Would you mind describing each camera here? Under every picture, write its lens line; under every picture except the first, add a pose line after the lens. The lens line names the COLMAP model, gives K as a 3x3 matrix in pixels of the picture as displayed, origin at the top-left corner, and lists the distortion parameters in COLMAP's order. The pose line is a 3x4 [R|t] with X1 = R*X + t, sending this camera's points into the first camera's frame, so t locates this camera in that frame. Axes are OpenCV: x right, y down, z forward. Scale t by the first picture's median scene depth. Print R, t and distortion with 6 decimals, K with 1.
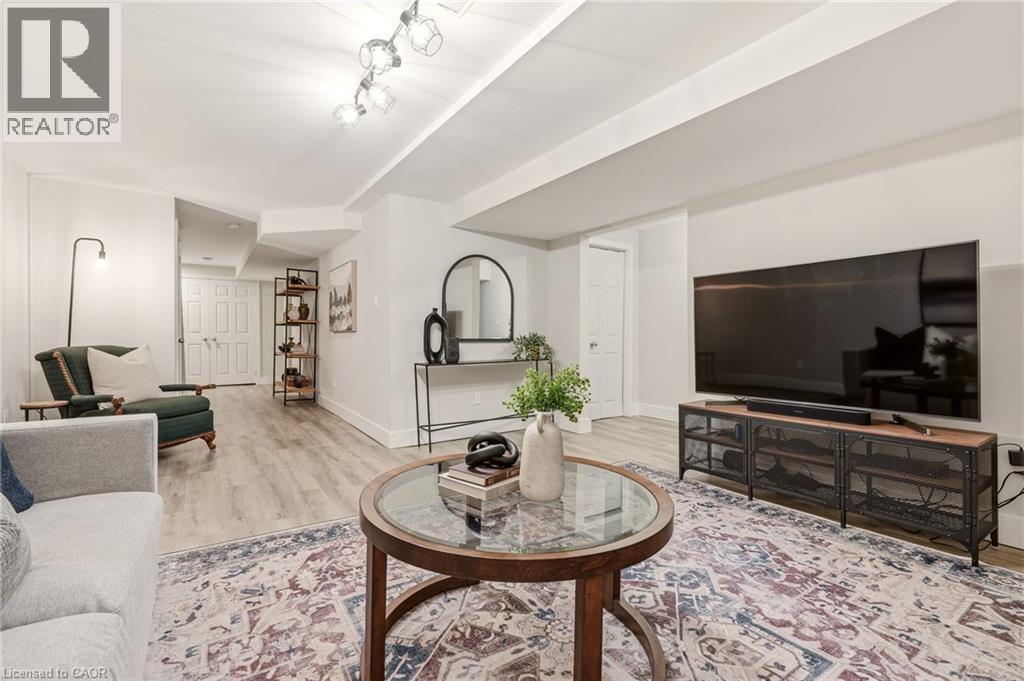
lens RADIAL K [[458.0, 0, 504.9], [0, 458.0, 336.2], [0, 0, 1]] dist [-0.004310, 0.000153]
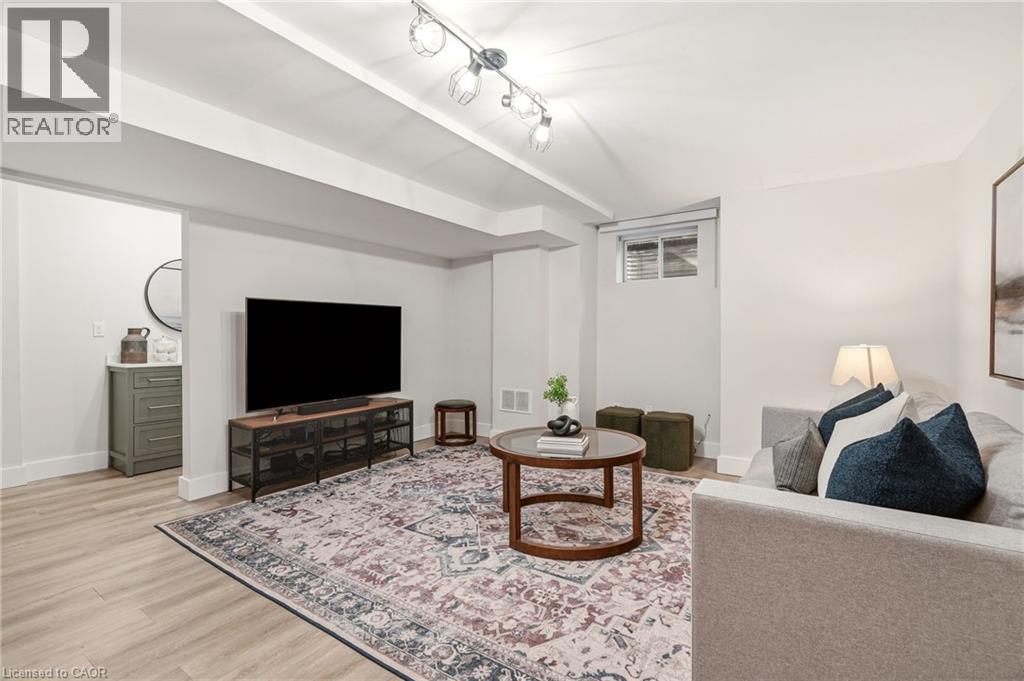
lens RADIAL K [[458.0, 0, 514.4], [0, 458.0, 340.0], [0, 0, 1]] dist [-0.004310, 0.000153]
pose [[-0.385311, -0.010455, 0.922727, -1.162394], [-0.004268, 0.999945, 0.009548, -0.077392], [-0.922777, -0.000259, -0.385335, 1.351506]]
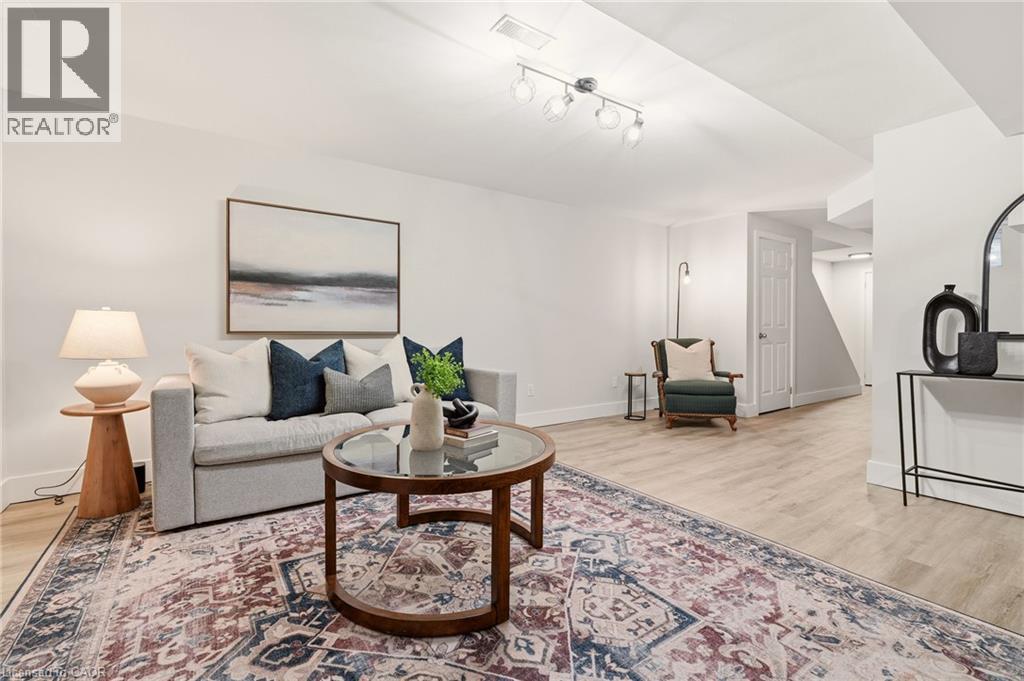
lens RADIAL K [[458.0, 0, 509.4], [0, 458.0, 336.7], [0, 0, 1]] dist [-0.004310, 0.000153]
pose [[0.016948, 0.007022, -0.999832, 0.937095], [-0.000623, 0.999975, 0.007013, 0.011344], [0.999856, 0.000504, 0.016952, 0.810745]]
